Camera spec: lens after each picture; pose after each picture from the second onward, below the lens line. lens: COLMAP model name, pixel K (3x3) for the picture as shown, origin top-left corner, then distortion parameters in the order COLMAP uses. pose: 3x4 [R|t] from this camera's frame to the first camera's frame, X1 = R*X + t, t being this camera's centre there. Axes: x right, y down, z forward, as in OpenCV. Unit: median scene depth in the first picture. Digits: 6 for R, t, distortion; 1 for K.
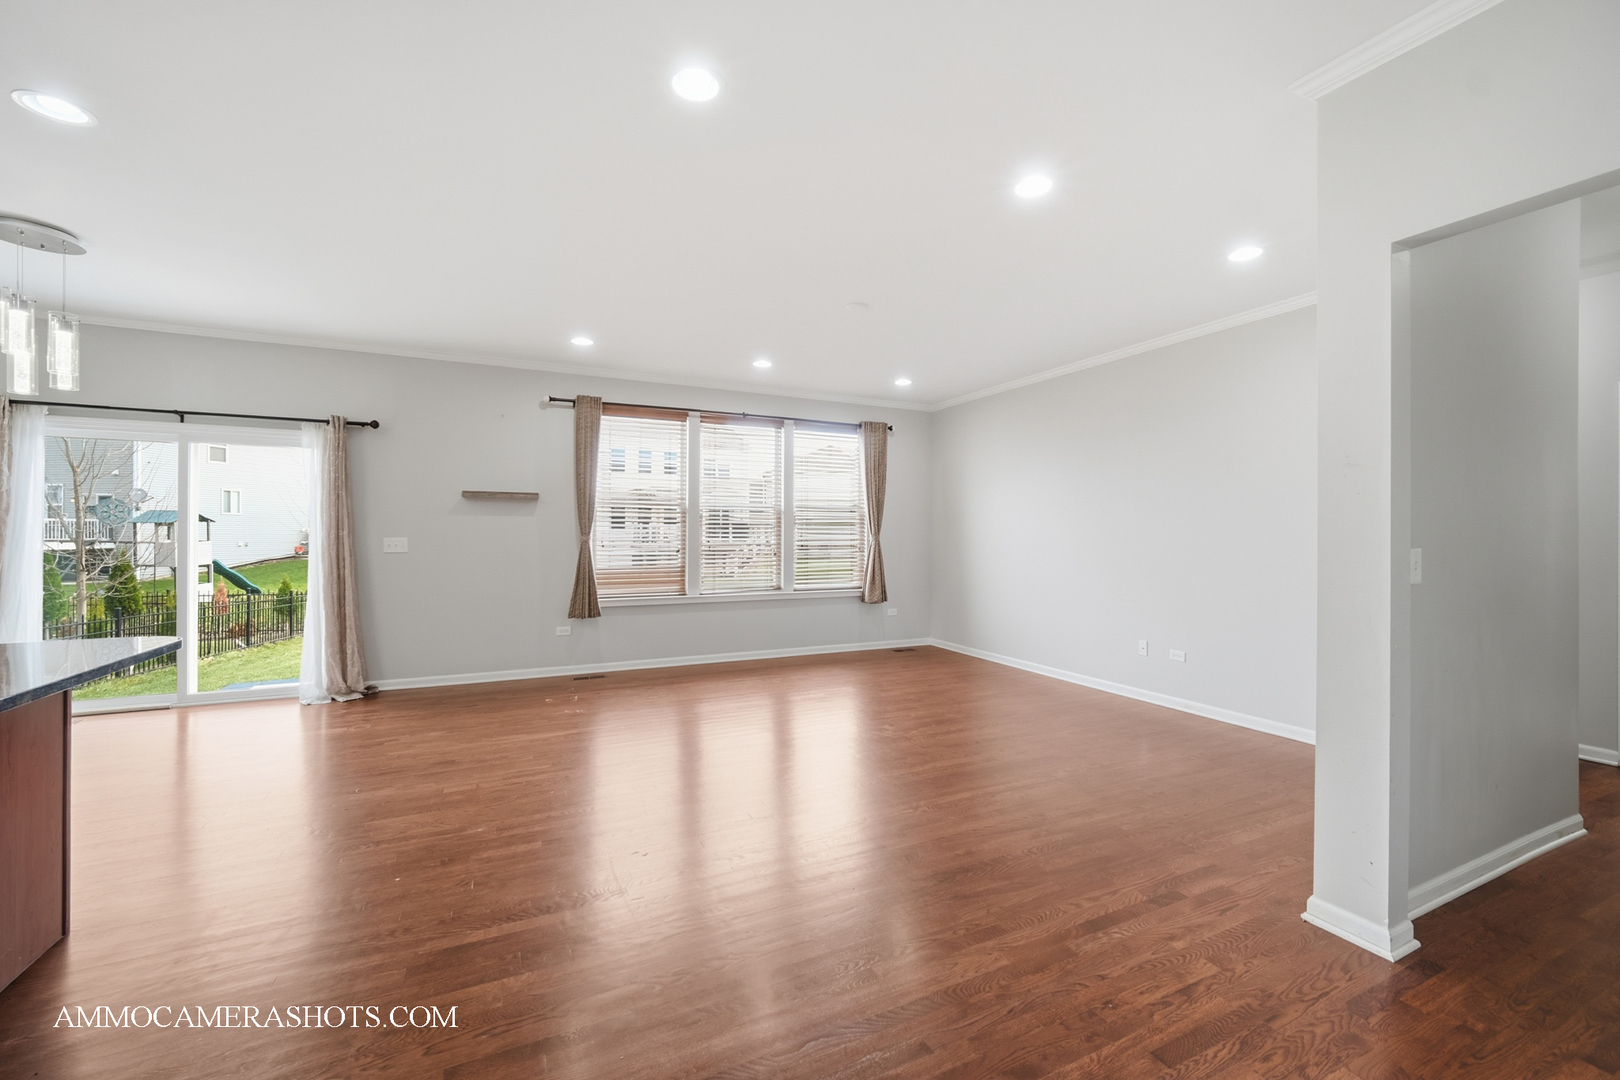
lens RADIAL K [[647.1, 0, 814.7], [0, 647.1, 536.5], [0, 0, 1]] dist [-0.000695, 0.001422]
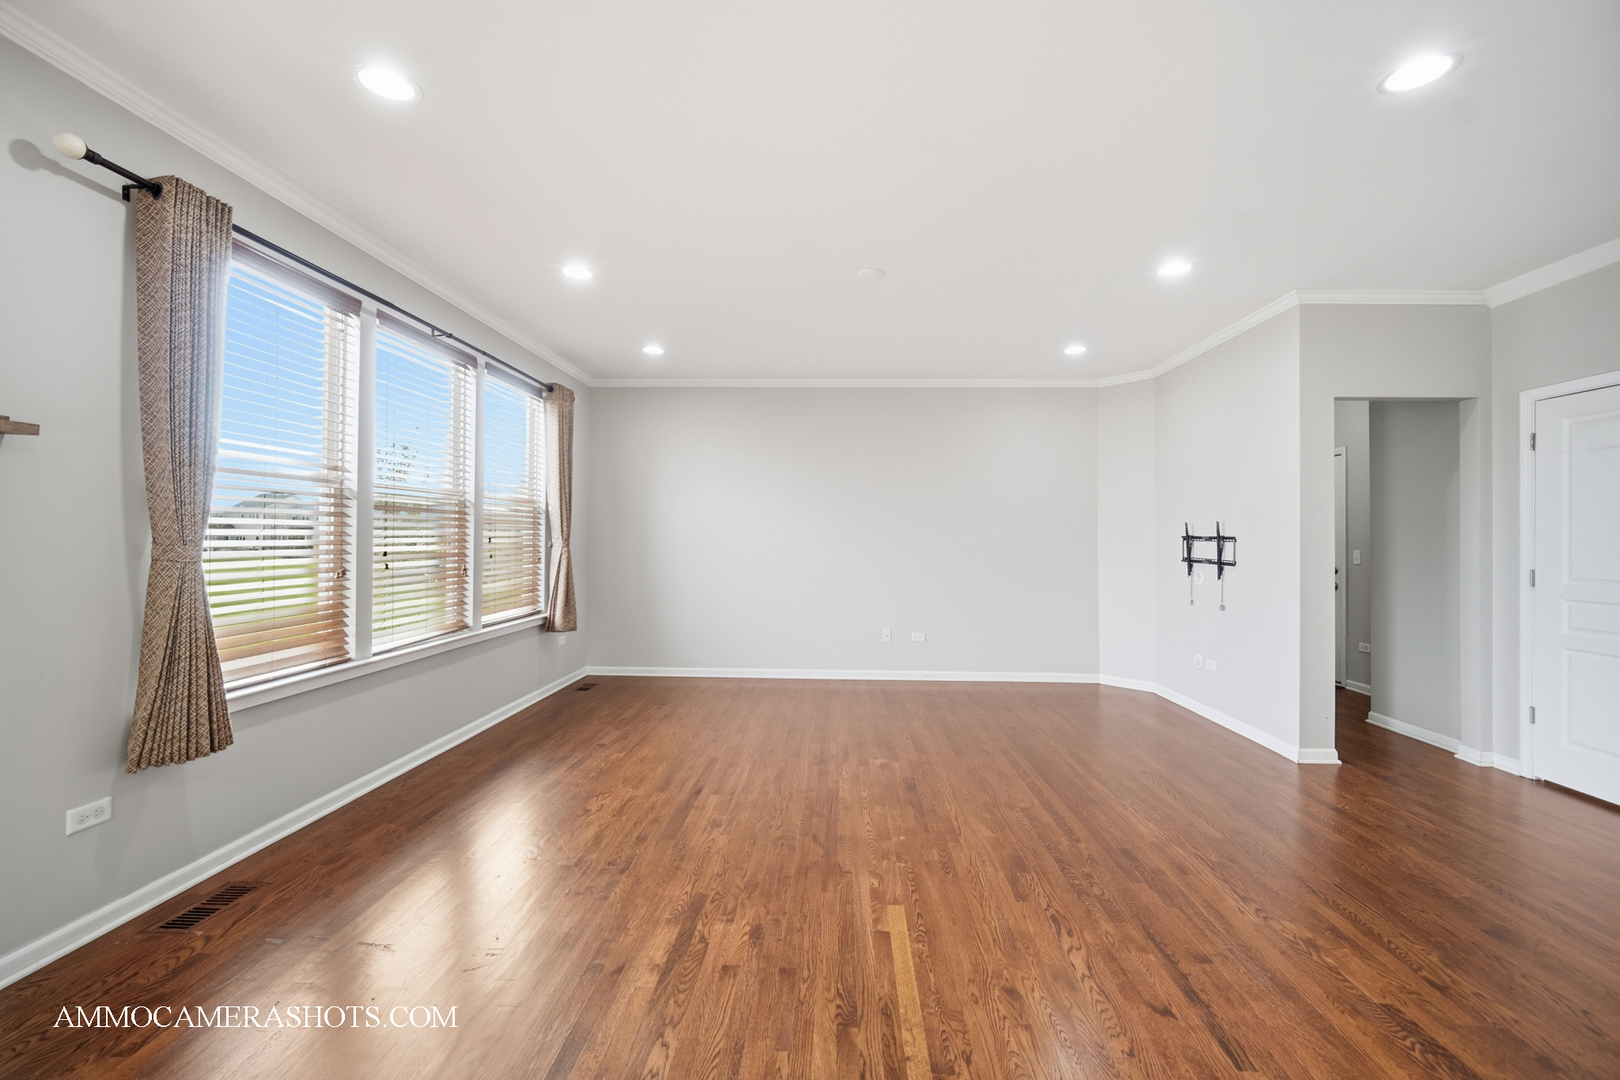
lens RADIAL K [[647.1, 0, 810.9], [0, 647.1, 531.9], [0, 0, 1]] dist [-0.000695, 0.001422]
pose [[0.473905, 0.007301, 0.880546, -0.520097], [-0.002402, 0.999973, -0.006999, -0.007927], [-0.880573, 0.001201, 0.473909, 0.486802]]
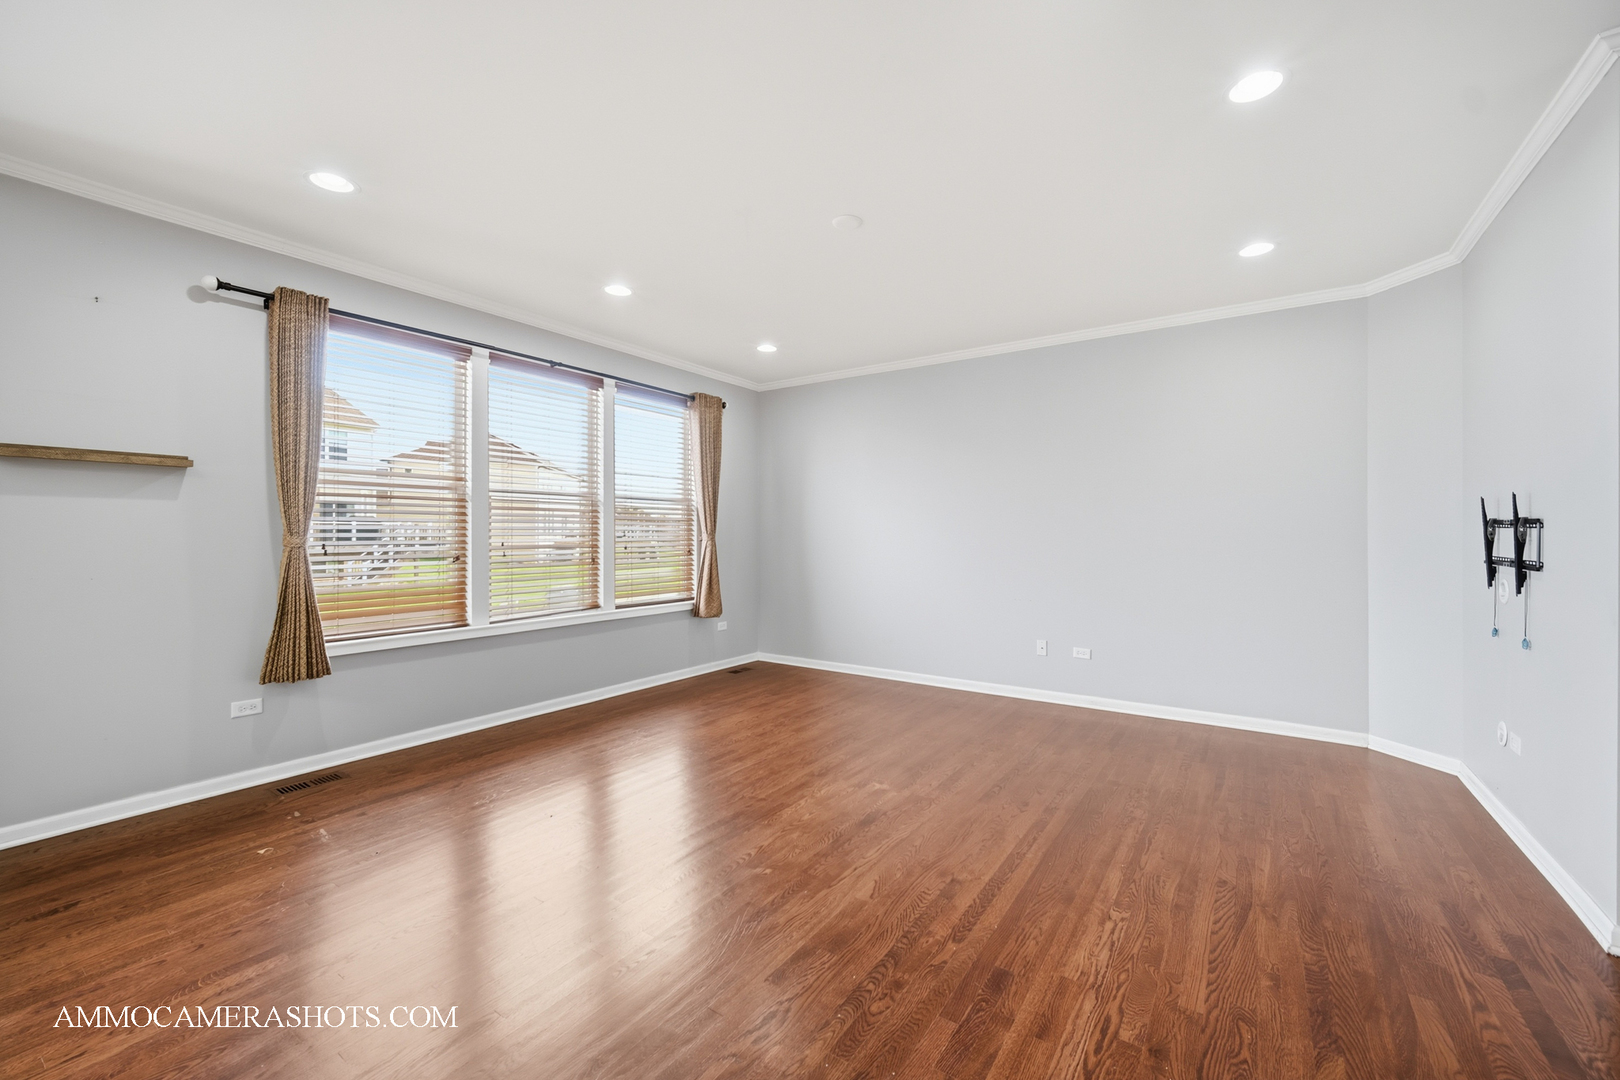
lens RADIAL K [[647.1, 0, 811.1], [0, 647.1, 537.5], [0, 0, 1]] dist [-0.000695, 0.001422]
pose [[0.869355, -0.005376, 0.494159, -0.242327], [0.004331, 0.999985, 0.003261, 0.000177], [-0.494169, -0.000694, 0.869365, 0.278741]]
